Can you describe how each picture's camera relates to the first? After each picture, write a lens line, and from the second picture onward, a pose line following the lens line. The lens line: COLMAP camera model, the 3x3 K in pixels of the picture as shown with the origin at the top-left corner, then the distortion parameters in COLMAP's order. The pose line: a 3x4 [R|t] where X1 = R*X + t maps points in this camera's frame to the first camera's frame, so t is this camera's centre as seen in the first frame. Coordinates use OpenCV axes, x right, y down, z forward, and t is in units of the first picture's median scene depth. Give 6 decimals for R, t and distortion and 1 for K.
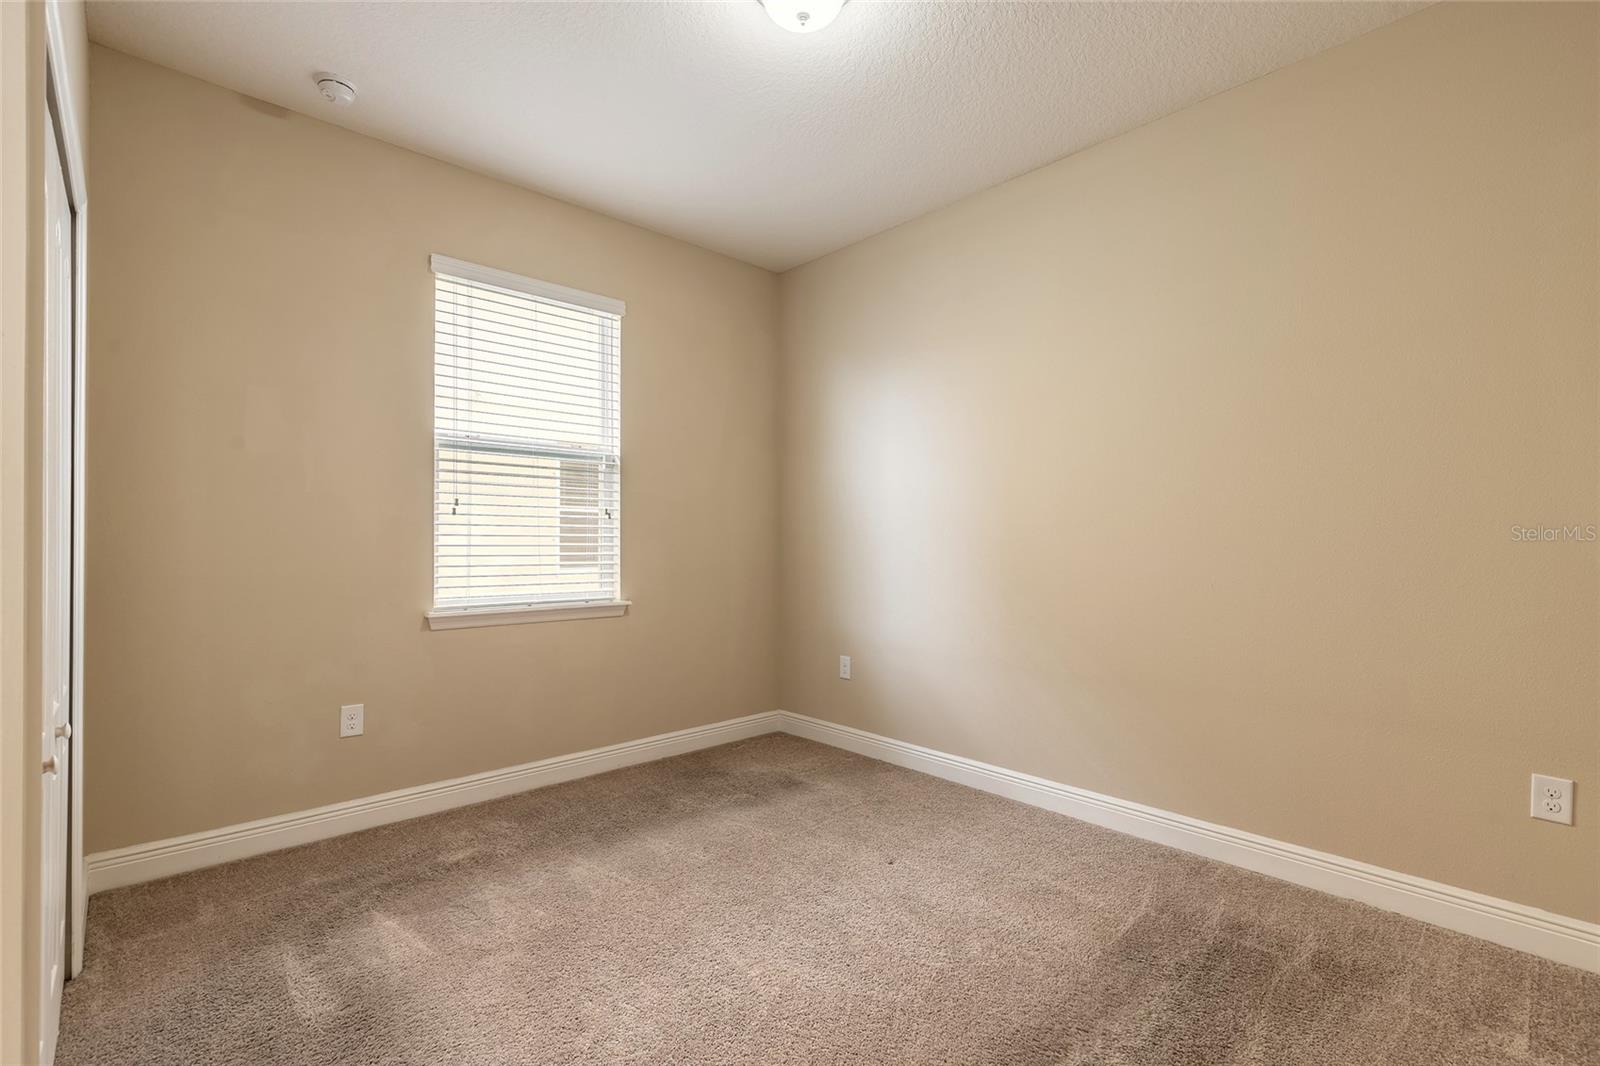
lens RADIAL K [[733.3, 0, 798.0], [0, 733.3, 533.8], [0, 0, 1]] dist [0.001576, -0.000819]
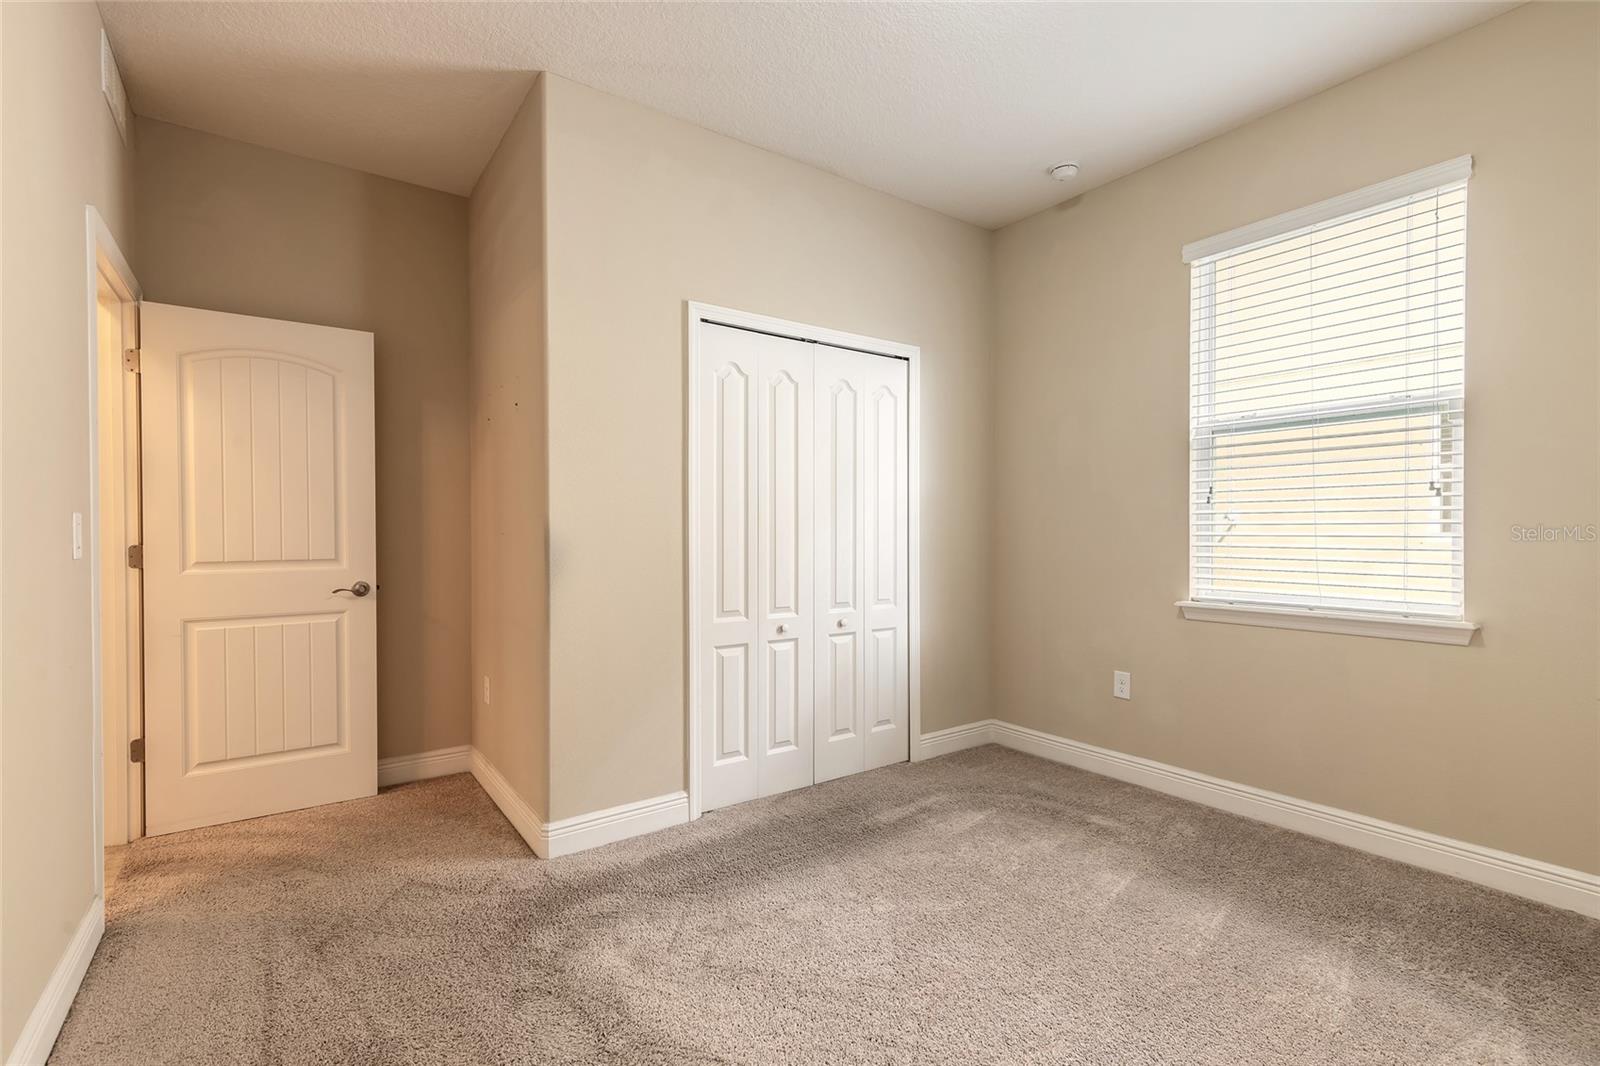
lens RADIAL K [[733.3, 0, 783.8], [0, 733.3, 539.3], [0, 0, 1]] dist [0.001576, -0.000819]
pose [[-0.154969, 0.005020, -0.987907, 0.580870], [0.013283, 0.999907, 0.002997, 0.010699], [0.987830, -0.012658, -0.155022, 0.603219]]
